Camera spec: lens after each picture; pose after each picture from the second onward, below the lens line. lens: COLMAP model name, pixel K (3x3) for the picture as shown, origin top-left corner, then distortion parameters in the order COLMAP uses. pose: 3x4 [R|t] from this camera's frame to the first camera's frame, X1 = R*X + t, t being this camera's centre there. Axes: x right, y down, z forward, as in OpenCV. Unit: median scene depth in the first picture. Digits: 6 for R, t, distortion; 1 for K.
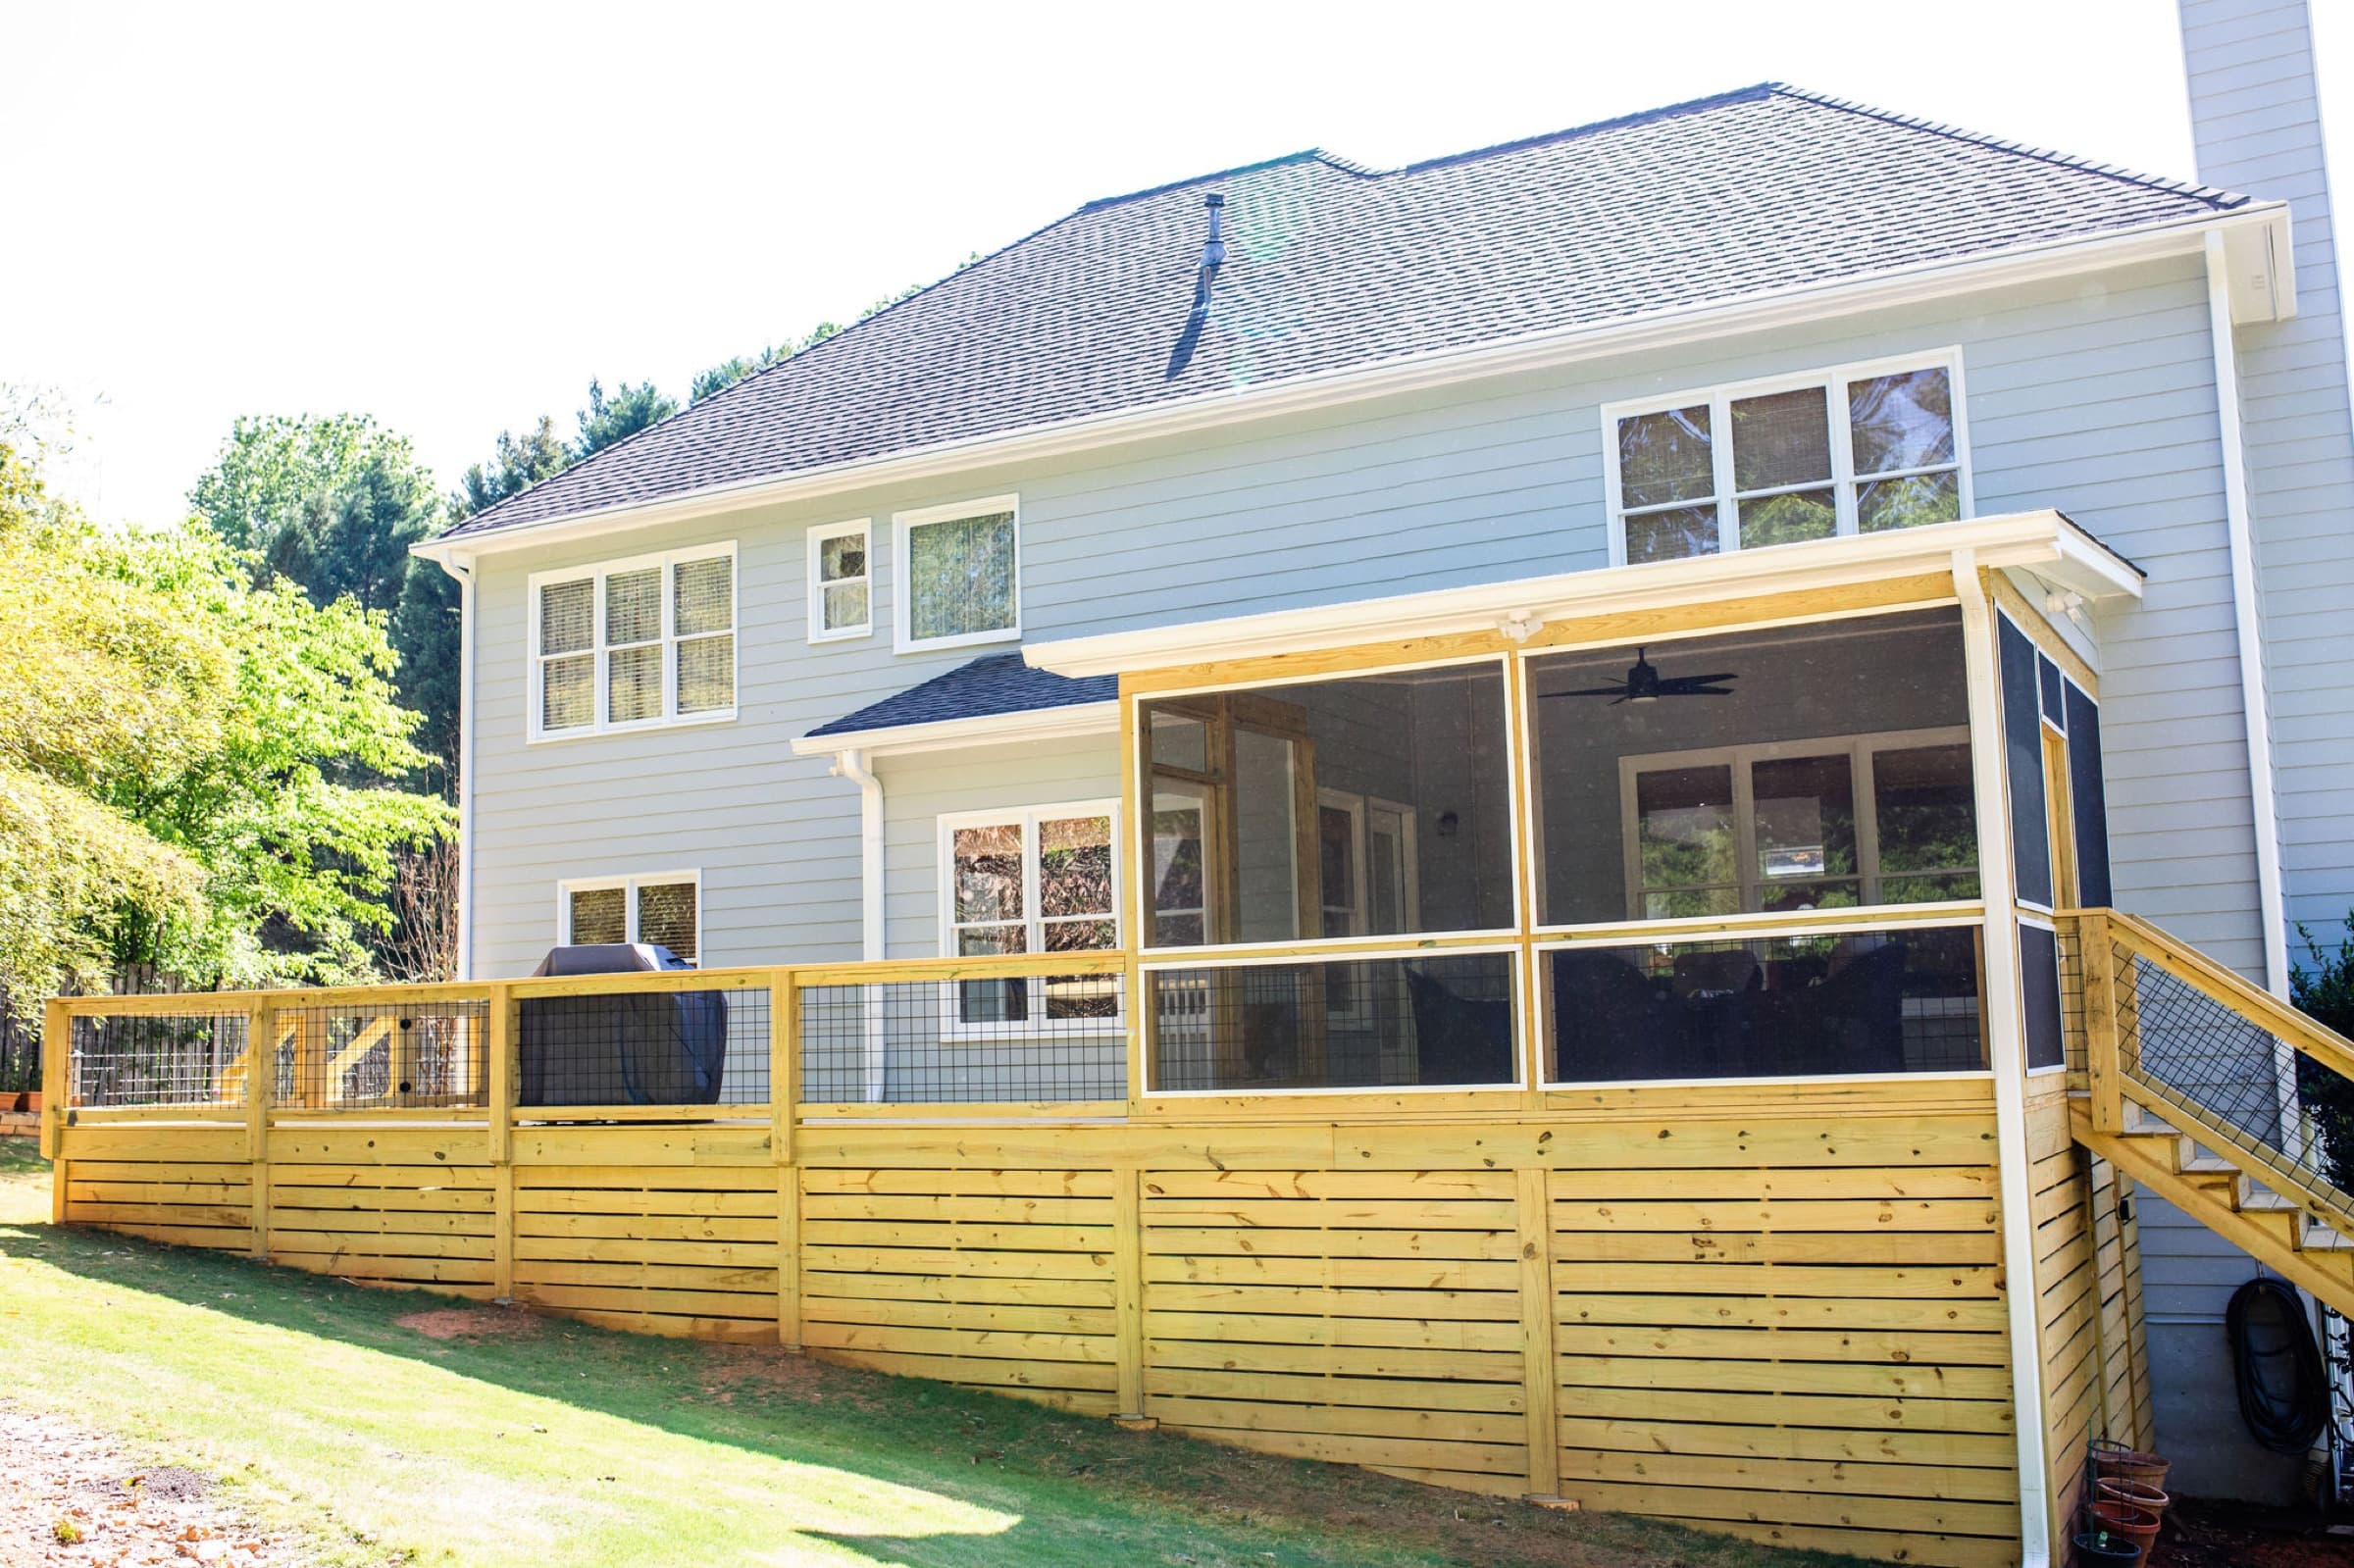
lens RADIAL K [[2227.4, 0, 1177.0], [0, 2227.4, 784.0], [0, 0, 1]] dist [-0.065311, 0.092300]
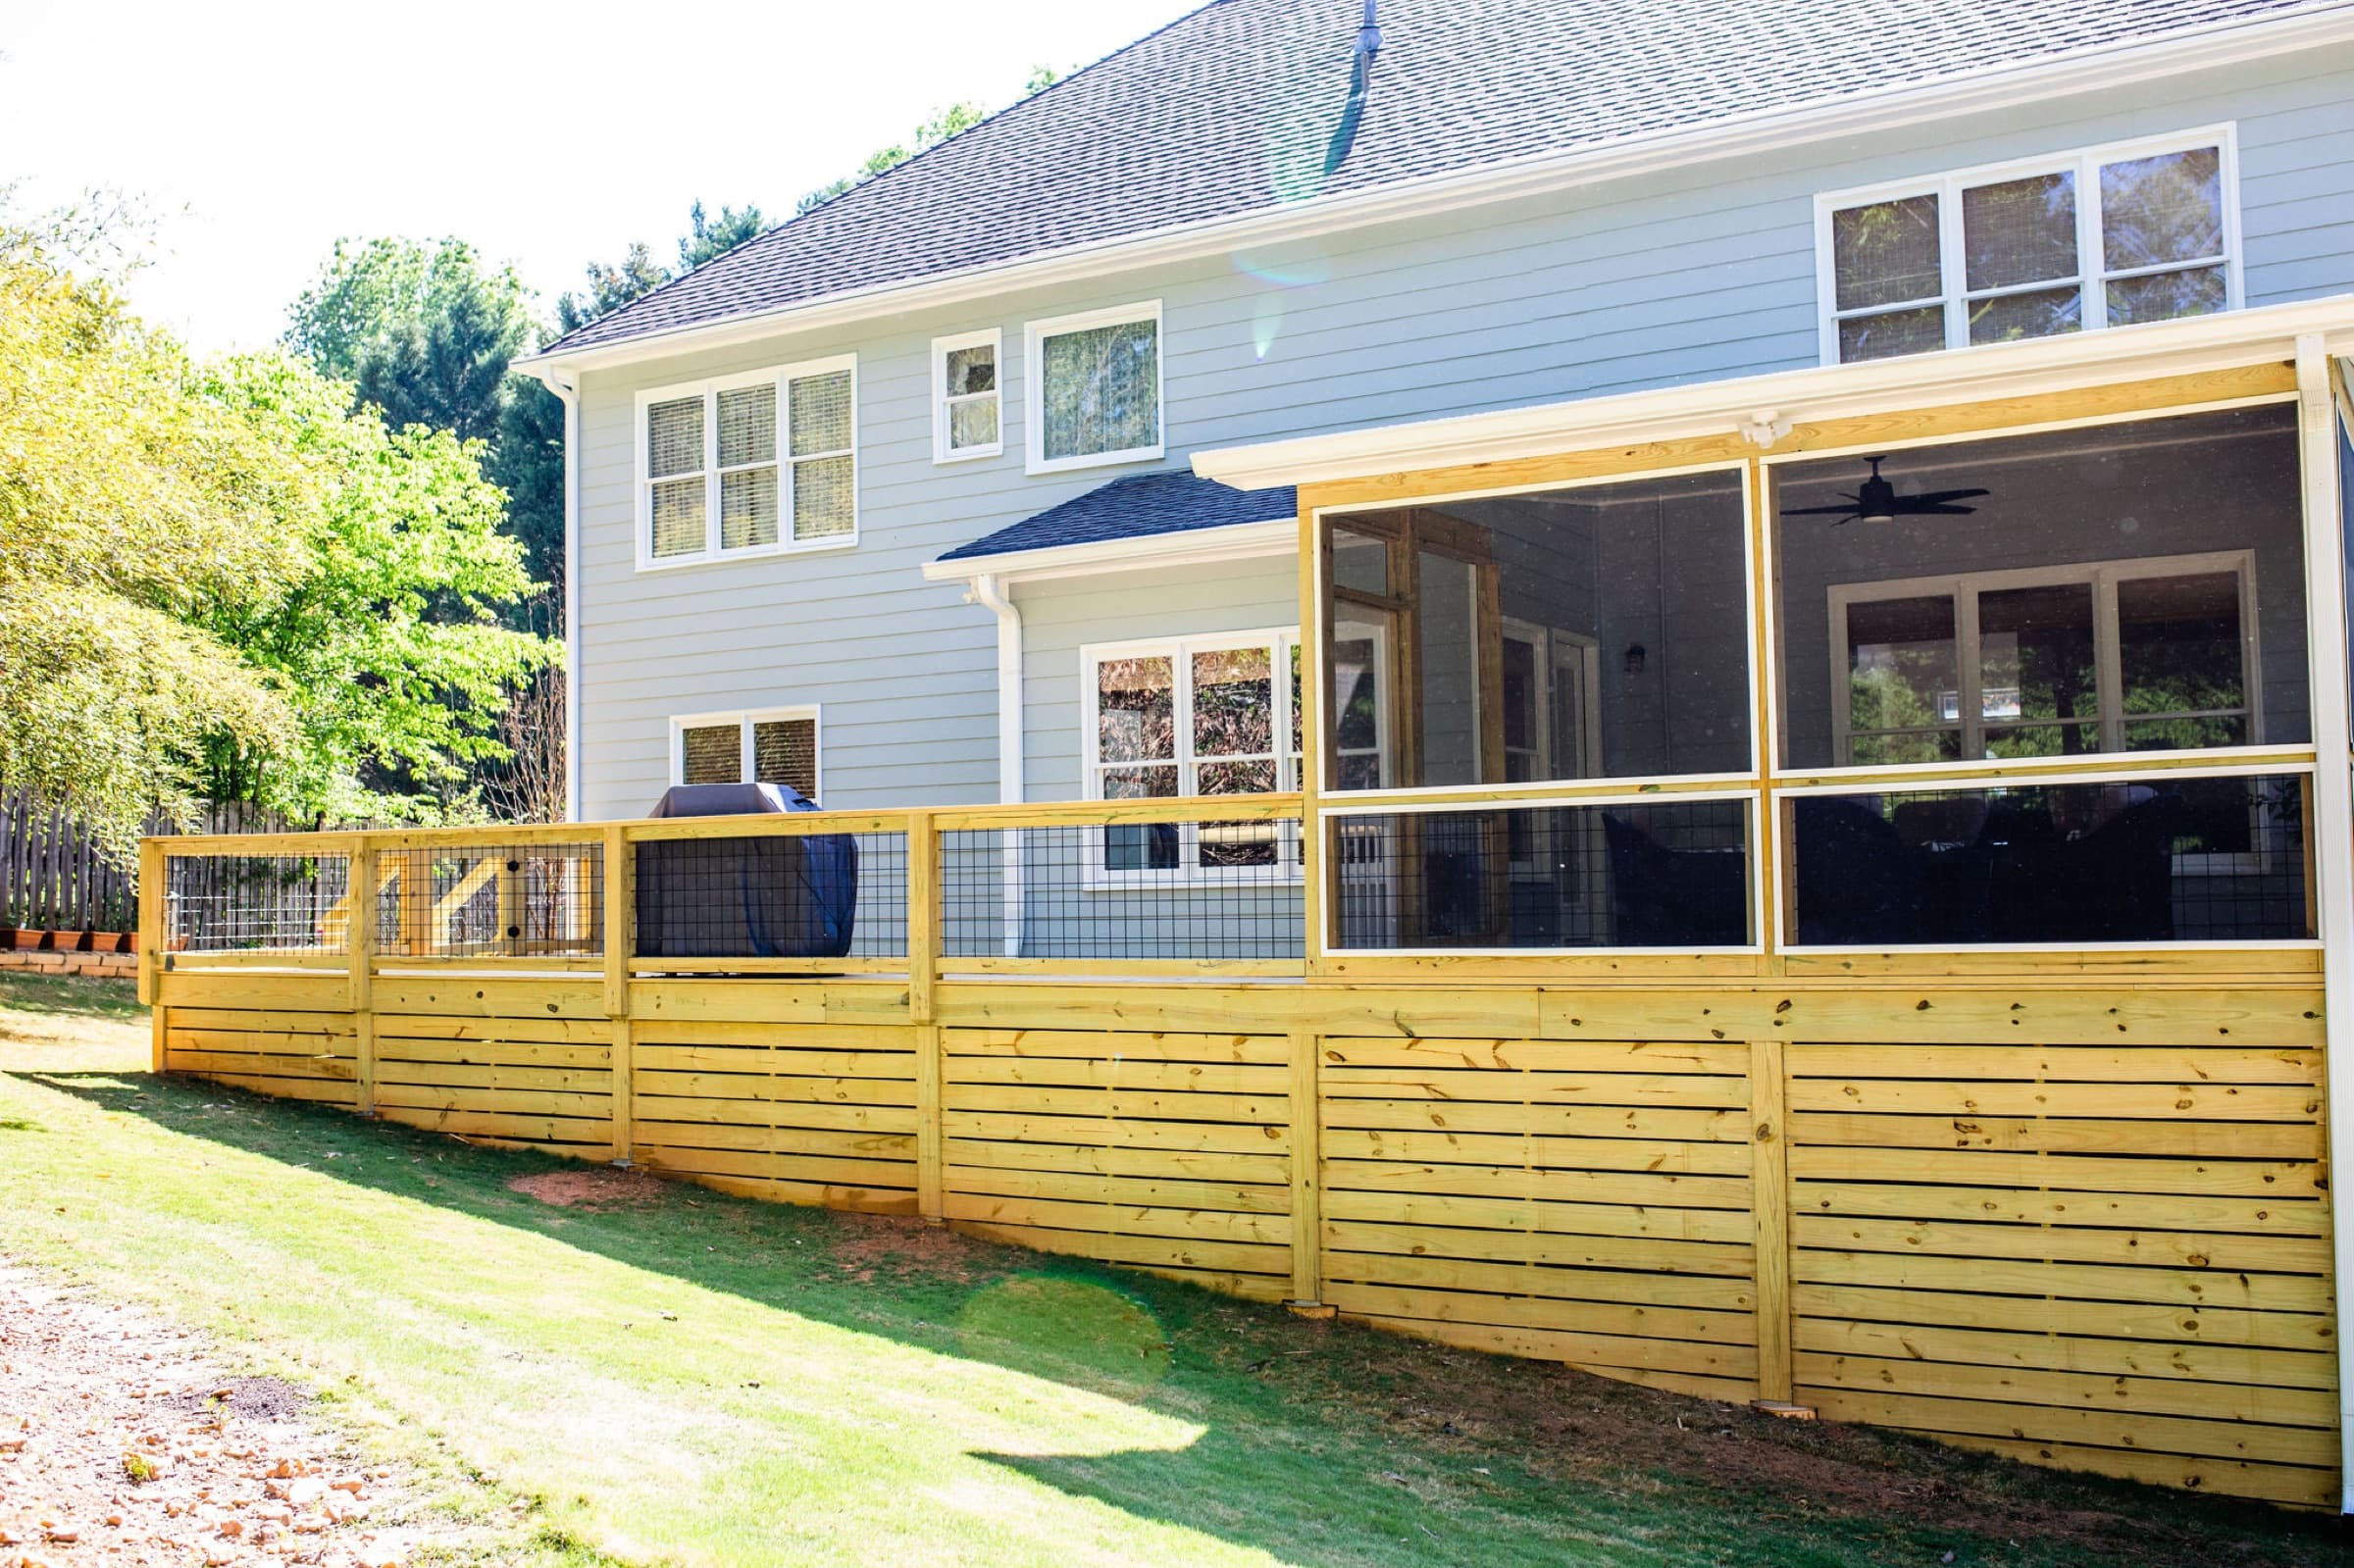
lens RADIAL K [[2227.4, 0, 1177.0], [0, 2227.4, 784.0], [0, 0, 1]] dist [-0.065311, 0.092300]
pose [[0.999103, 0.007242, -0.041729, -0.037501], [-0.004299, 0.997525, 0.070178, 0.007985], [0.042134, -0.069935, 0.996661, 0.100831]]
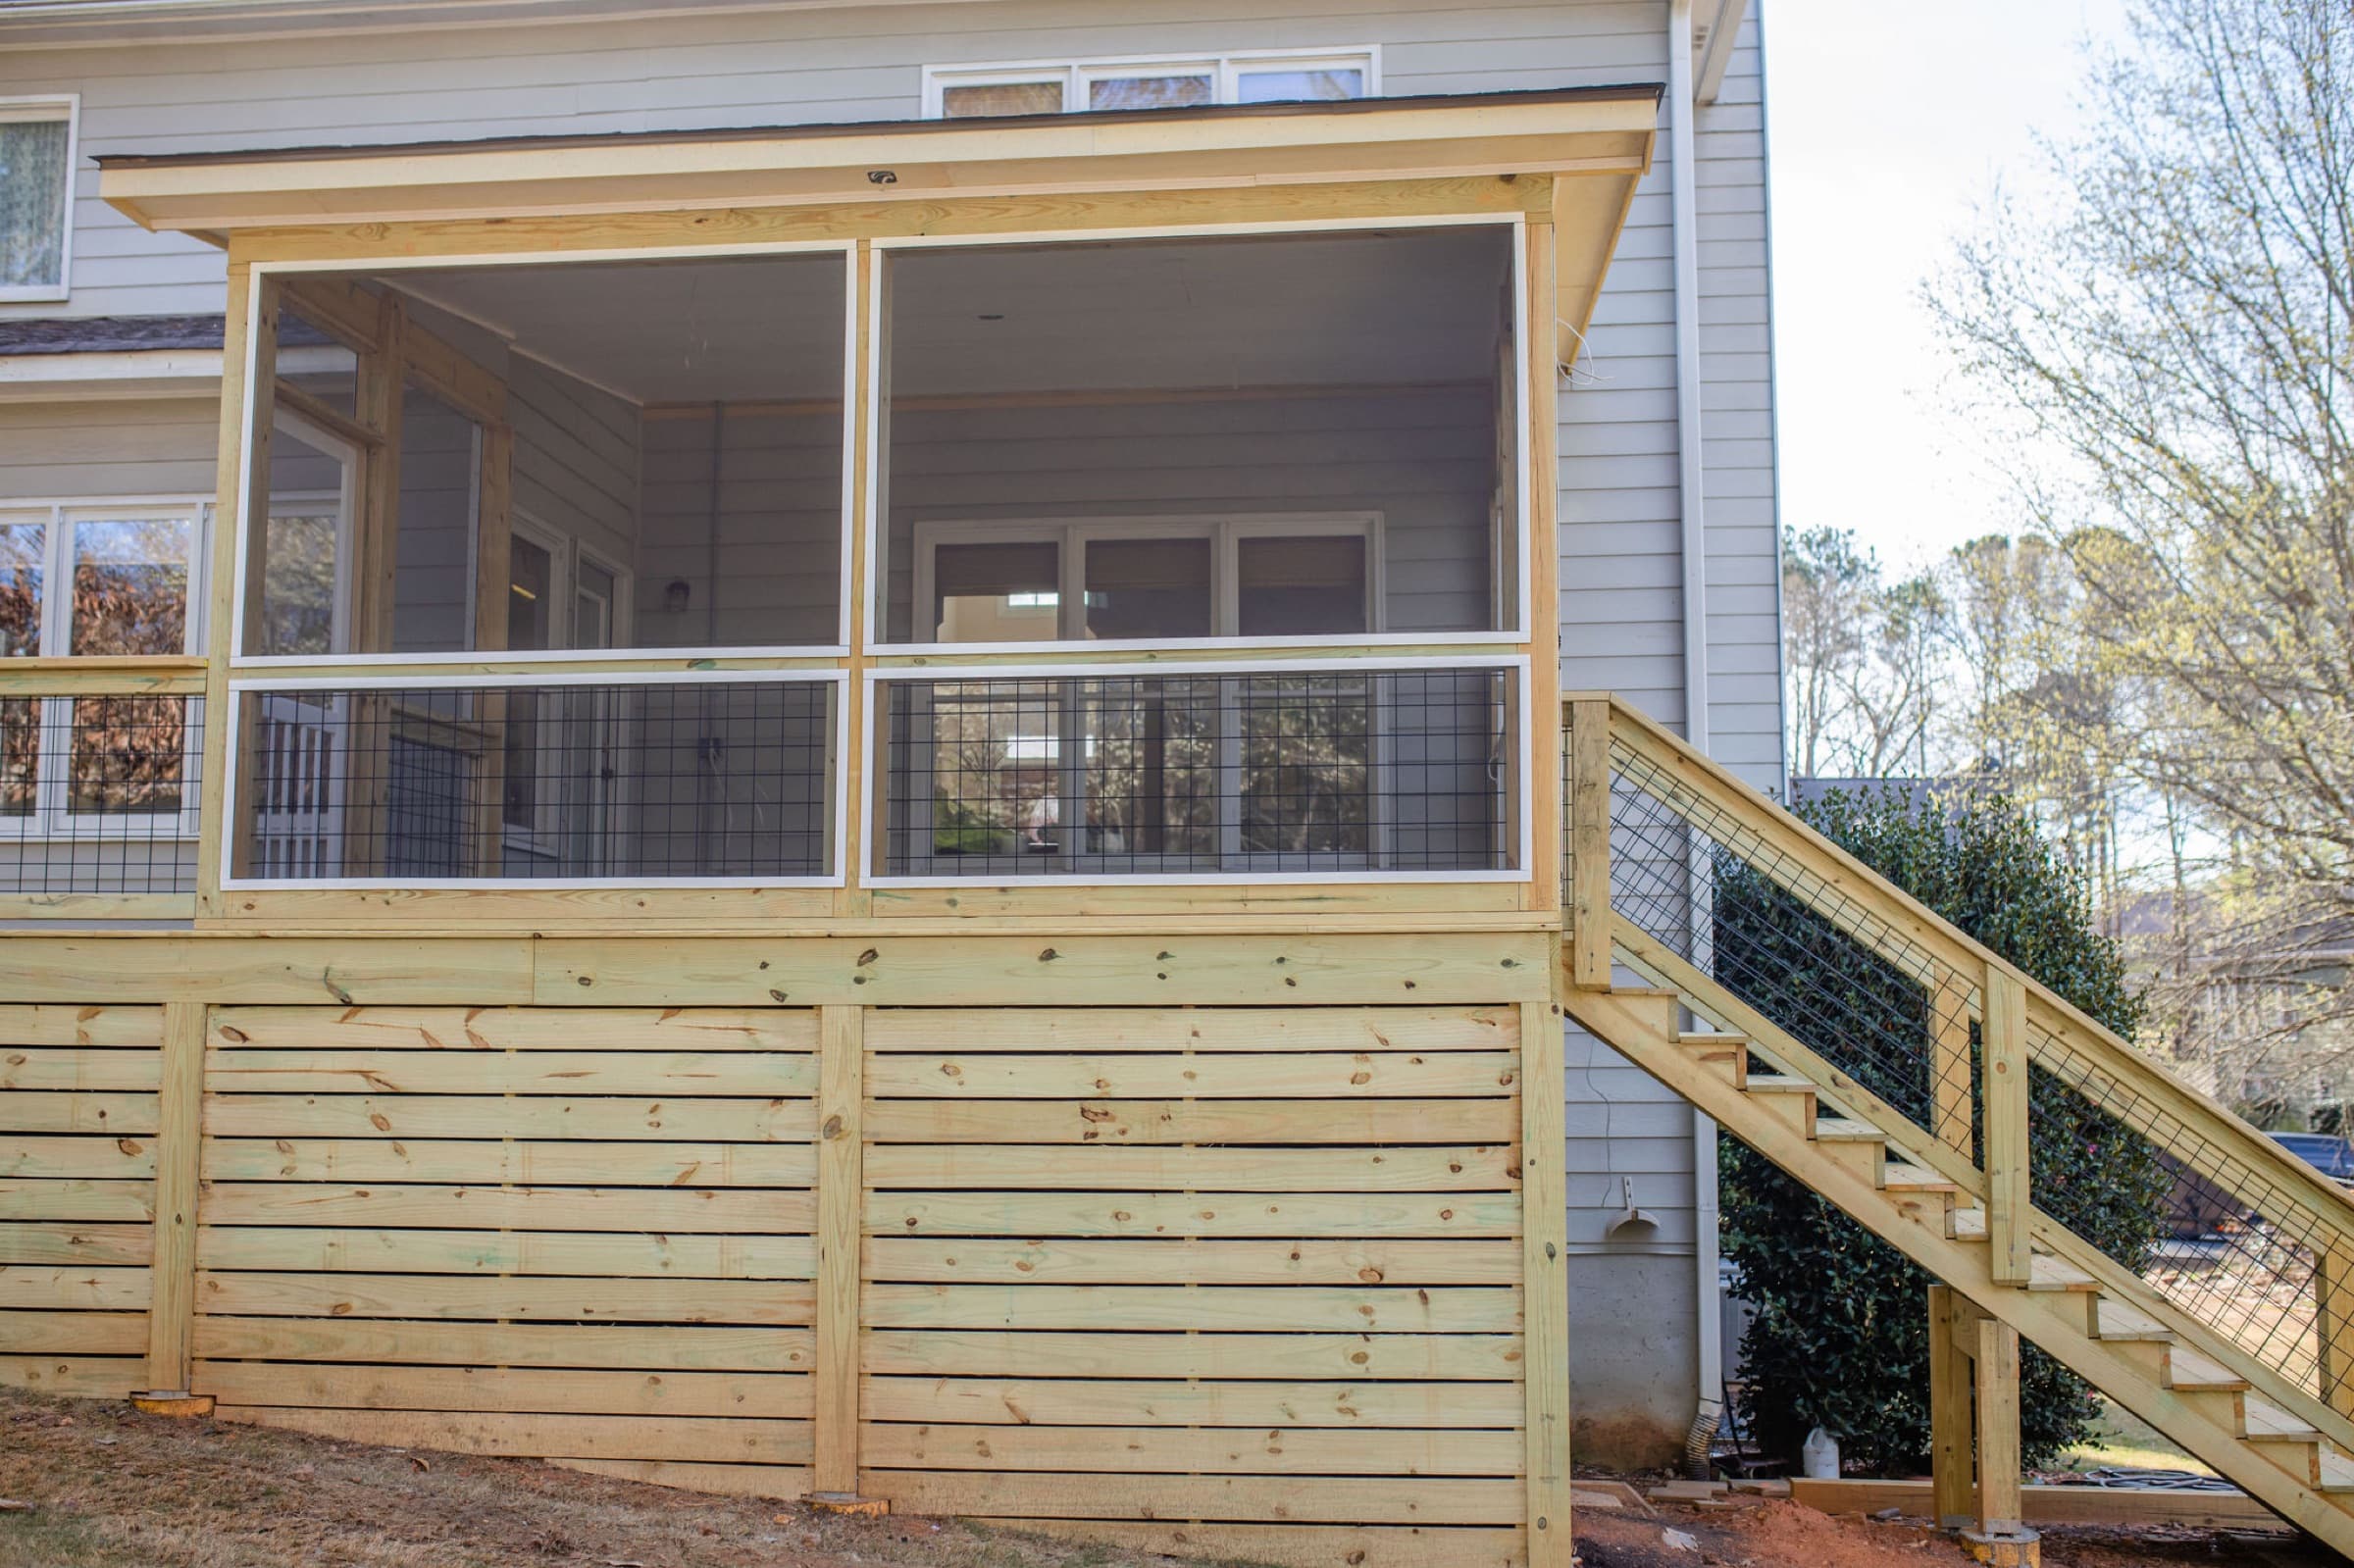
lens RADIAL K [[2227.4, 0, 1177.0], [0, 2227.4, 784.0], [0, 0, 1]] dist [-0.065311, 0.092300]
pose [[0.924007, 0.064823, 0.376840, -0.003073], [-0.071932, 0.997398, 0.004805, 0.089063], [-0.375548, -0.031546, 0.926266, 0.319309]]
